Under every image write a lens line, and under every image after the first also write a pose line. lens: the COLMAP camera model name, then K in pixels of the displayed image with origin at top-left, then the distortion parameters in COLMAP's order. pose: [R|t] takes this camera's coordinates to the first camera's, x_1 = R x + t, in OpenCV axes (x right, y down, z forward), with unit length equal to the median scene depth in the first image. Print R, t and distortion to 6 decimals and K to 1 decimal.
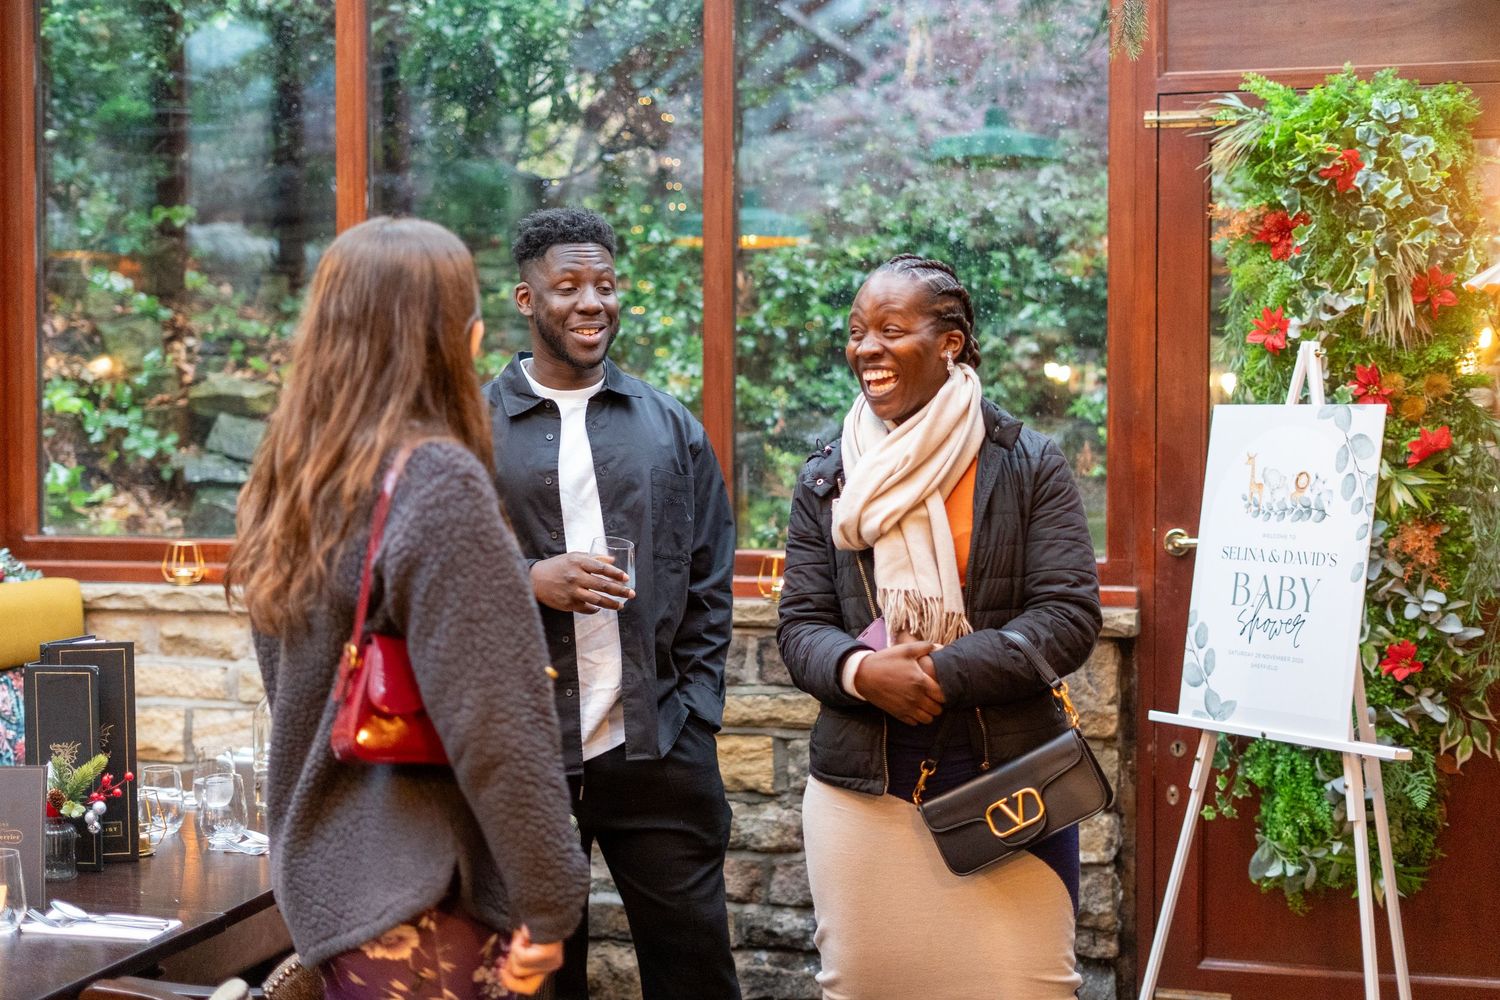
lens RADIAL K [[2314.3, 0, 706.2], [0, 2314.3, 472.5], [0, 0, 1]] dist [-0.024005, 0.083855]
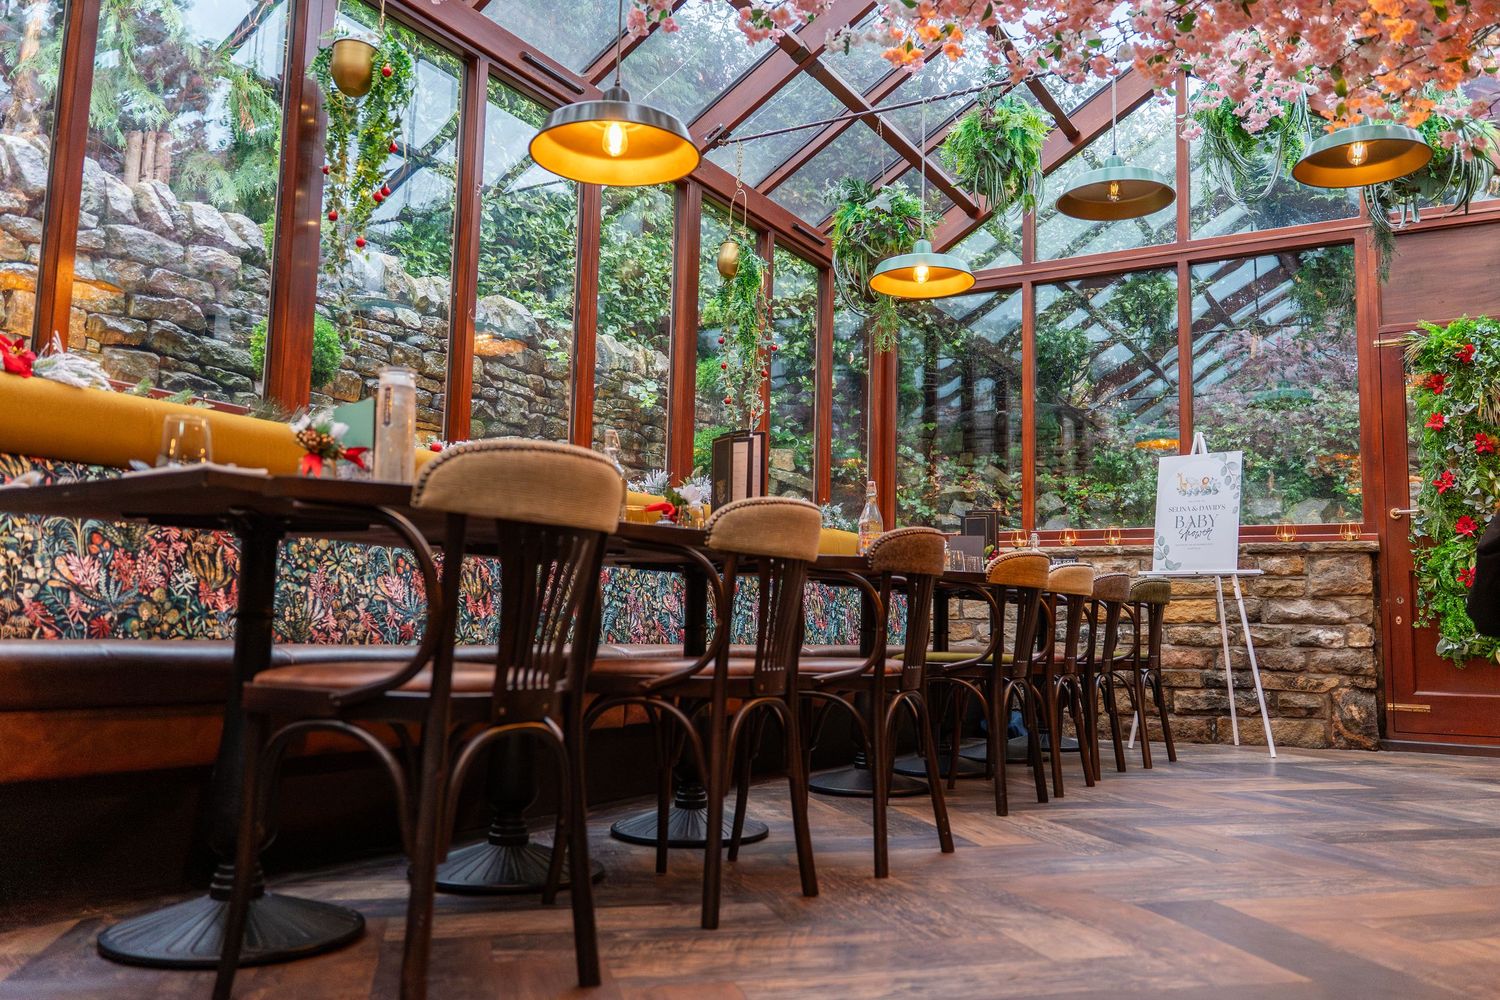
lens RADIAL K [[1210.1, 0, 753.7], [0, 1210.1, 497.8], [0, 0, 1]] dist [0.025132, -0.046720]
pose [[0.971352, -0.004558, -0.237603, -0.148370], [-0.031370, 0.988608, -0.147209, 0.224966], [0.235568, 0.150445, 0.960143, -0.381591]]
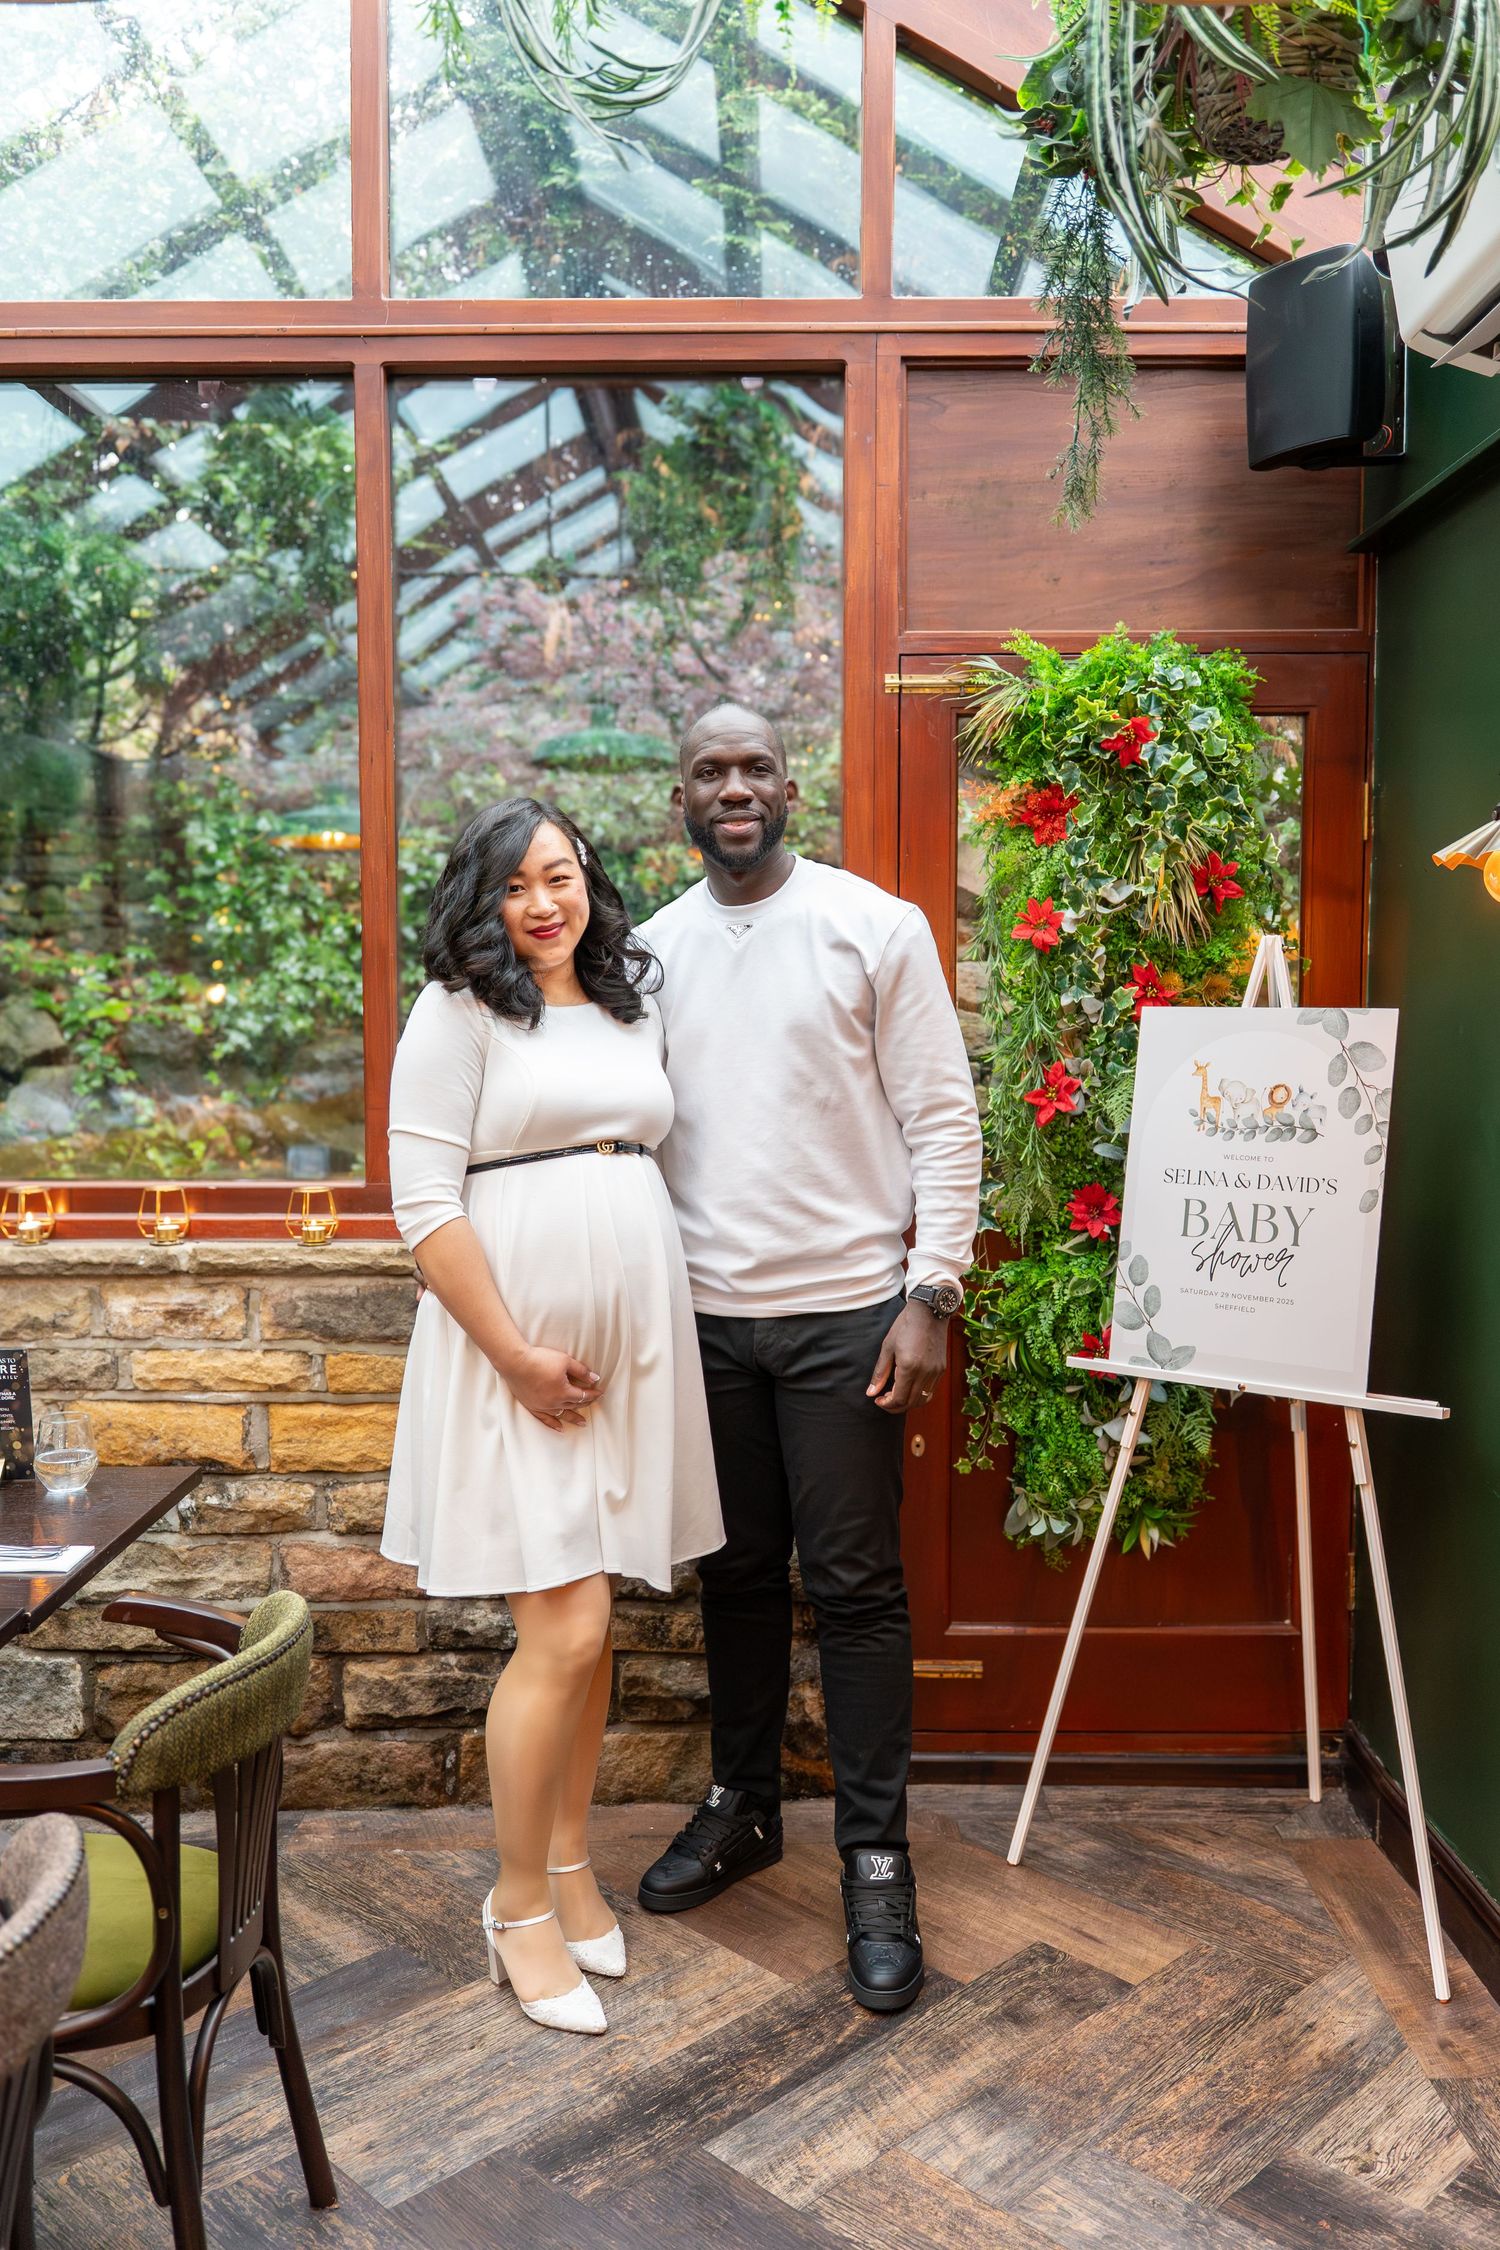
lens RADIAL K [[1815.2, 0, 746.3], [0, 1815.2, 1126.4], [0, 0, 1]] dist [0.025132, -0.046720]
pose [[0.959313, -0.020310, 0.281613, -0.059283], [0.010830, 0.999322, 0.035179, -0.009843], [-0.282137, -0.030698, 0.958883, 0.355439]]
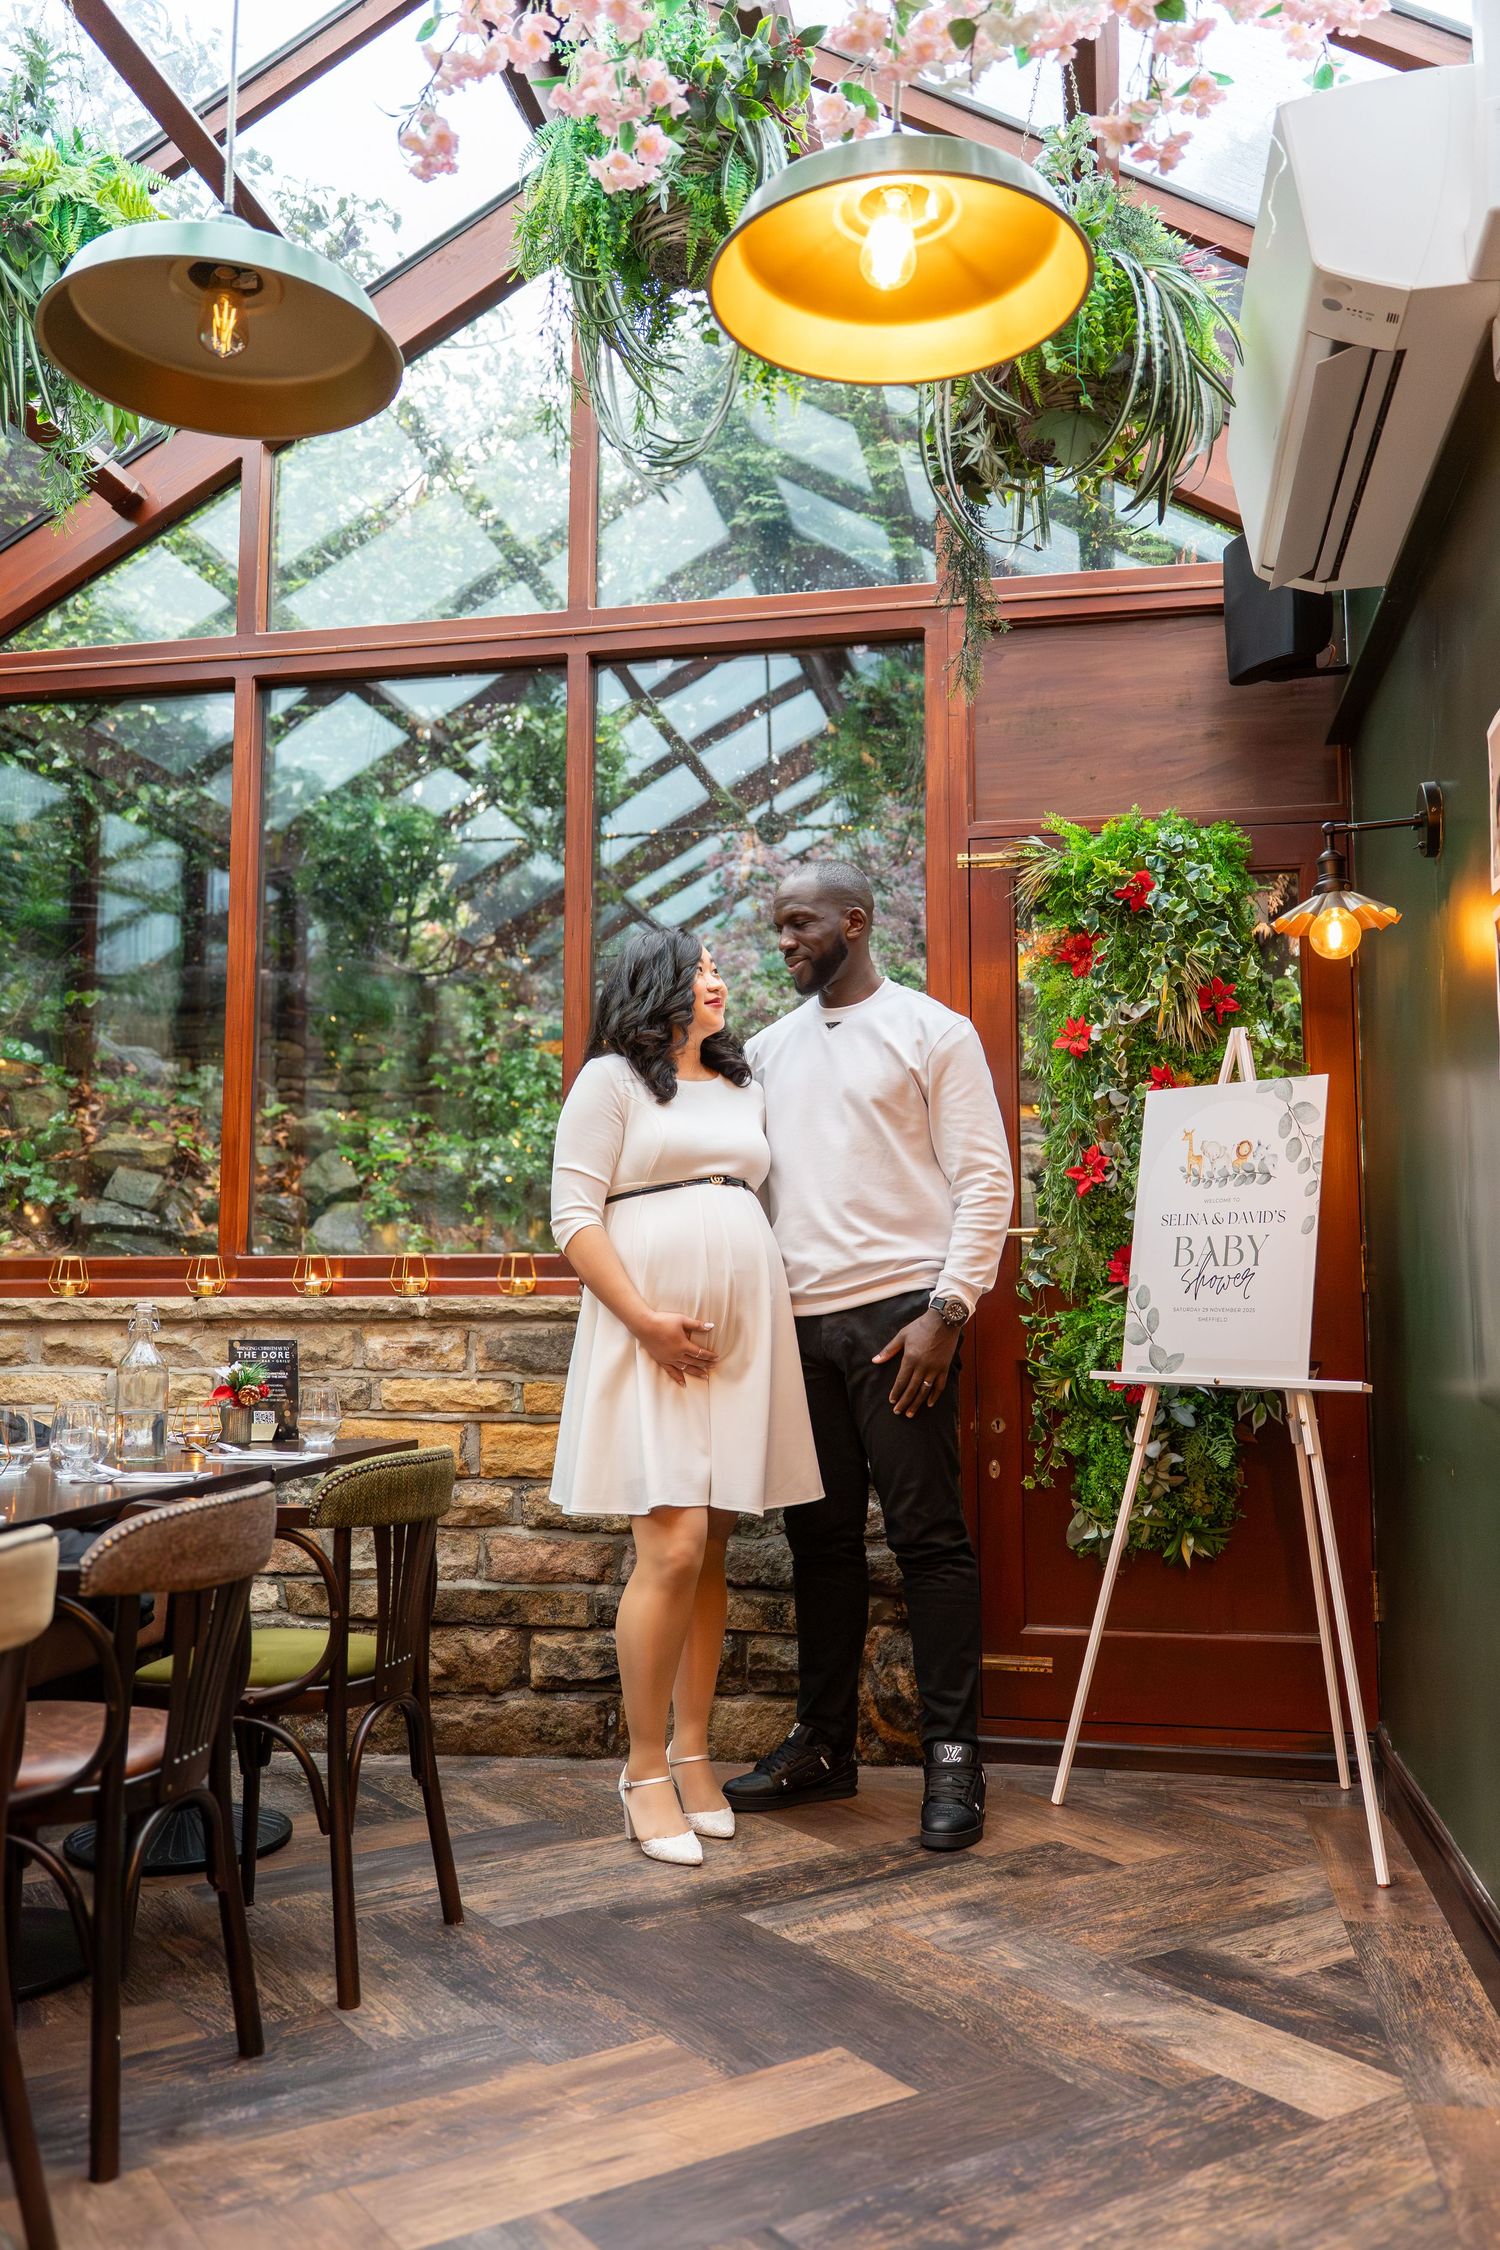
lens RADIAL K [[1836.9, 0, 743.8], [0, 1836.9, 1122.6], [0, 0, 1]] dist [0.011826, -0.005966]
pose [[0.995069, 0.010035, 0.098676, -0.001728], [0.003294, 0.990977, -0.133993, 0.095862], [-0.099131, 0.133657, 0.986057, 0.143956]]
